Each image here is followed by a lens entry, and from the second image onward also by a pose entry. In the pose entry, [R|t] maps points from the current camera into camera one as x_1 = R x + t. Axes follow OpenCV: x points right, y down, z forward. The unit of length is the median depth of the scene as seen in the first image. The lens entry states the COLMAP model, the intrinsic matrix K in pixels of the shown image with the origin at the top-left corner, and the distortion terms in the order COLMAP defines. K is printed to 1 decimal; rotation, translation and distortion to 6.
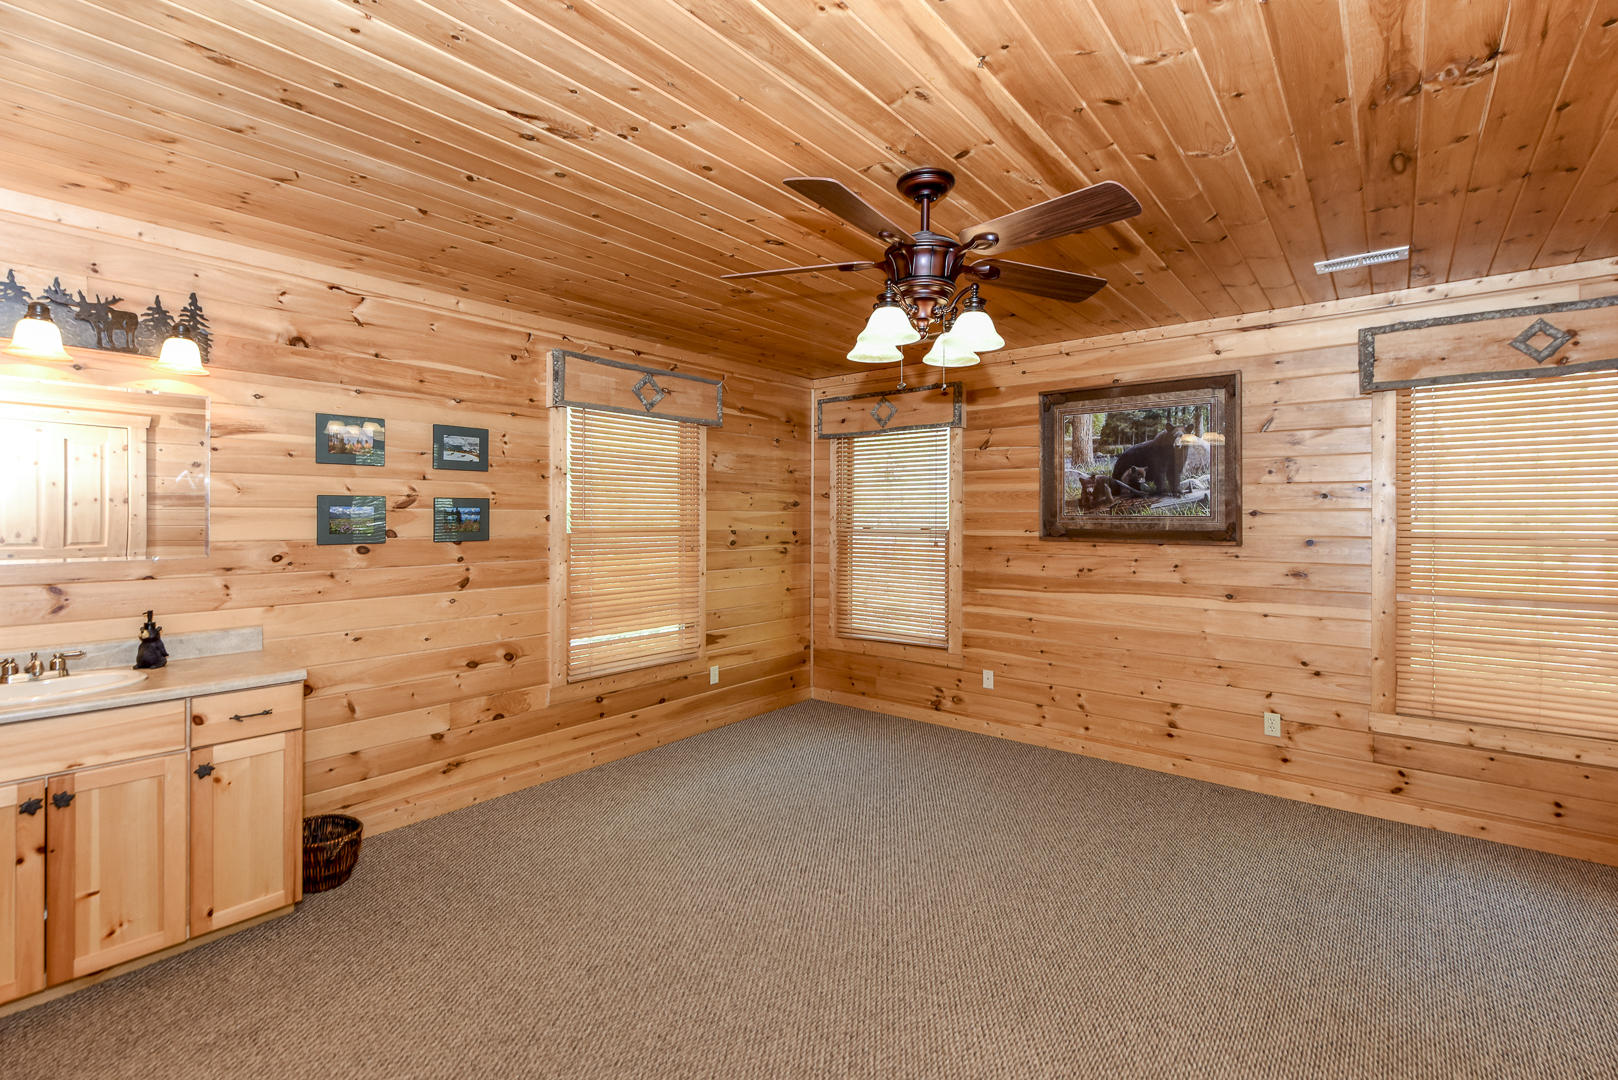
lens RADIAL K [[705.4, 0, 801.8], [0, 705.4, 524.5], [0, 0, 1]] dist [0.001403, -0.003167]
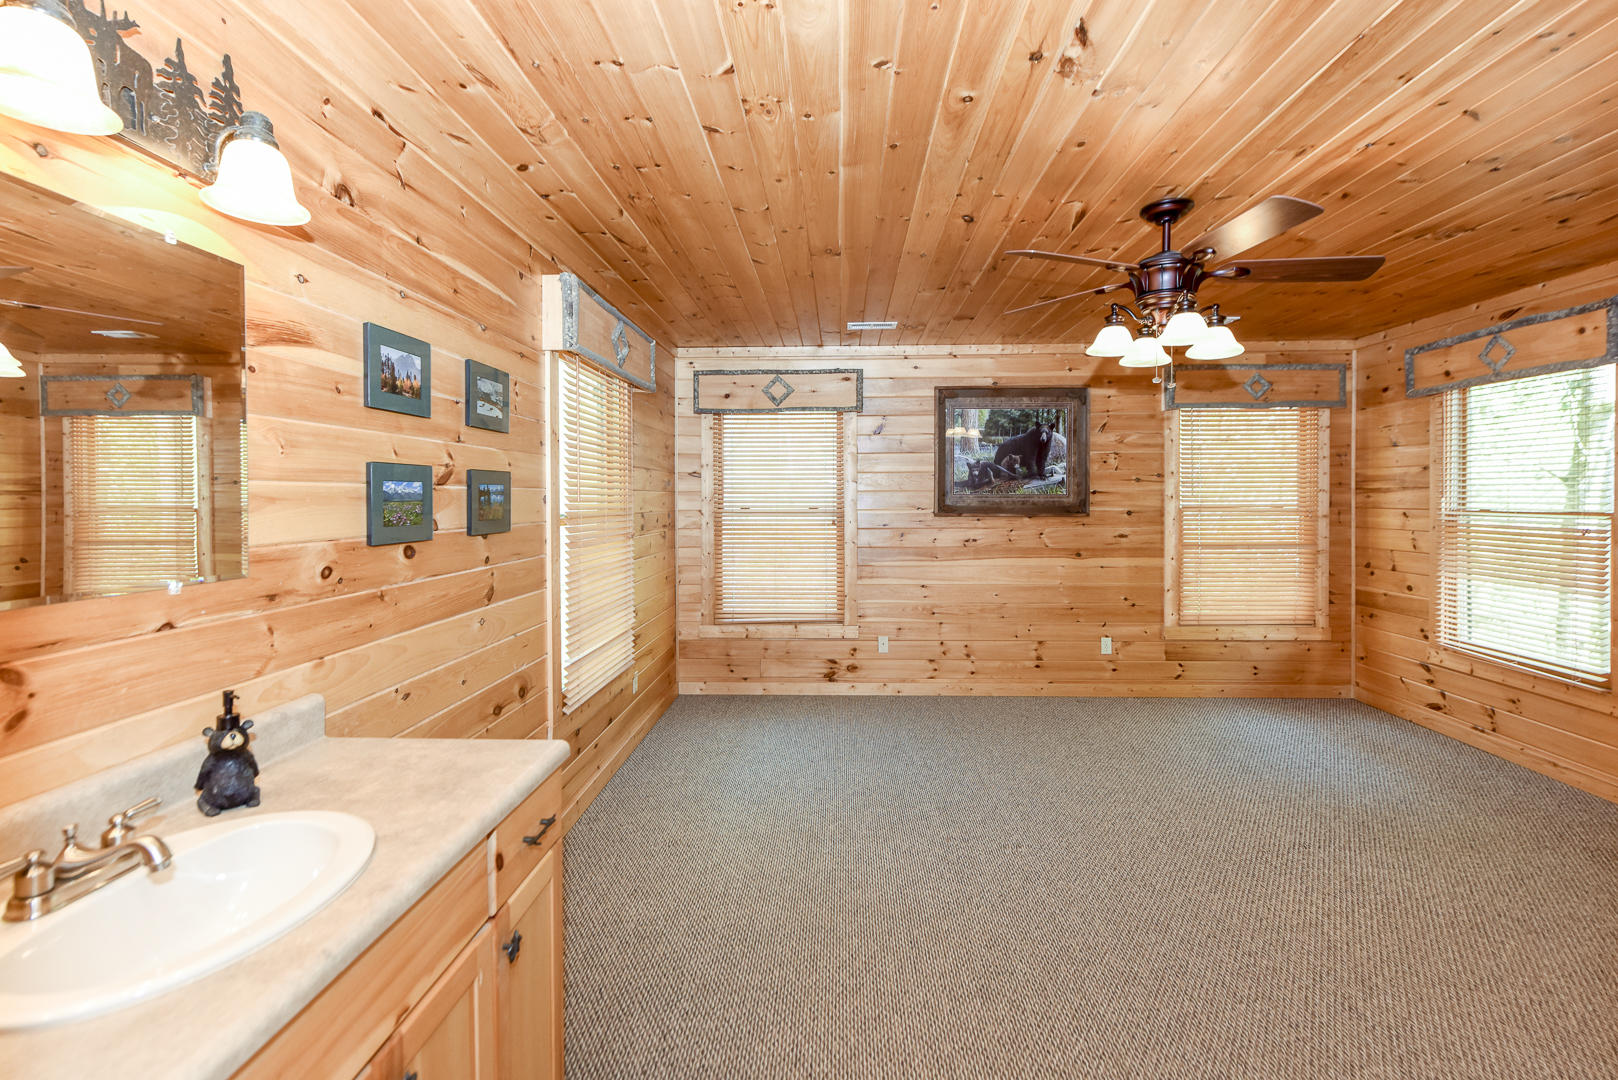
lens RADIAL K [[705.4, 0, 803.4], [0, 705.4, 515.5], [0, 0, 1]] dist [0.001403, -0.003167]
pose [[0.798757, -0.020629, 0.601299, -0.575995], [0.012519, 0.999766, 0.017668, -0.002048], [-0.601523, -0.006585, 0.798828, 0.237006]]
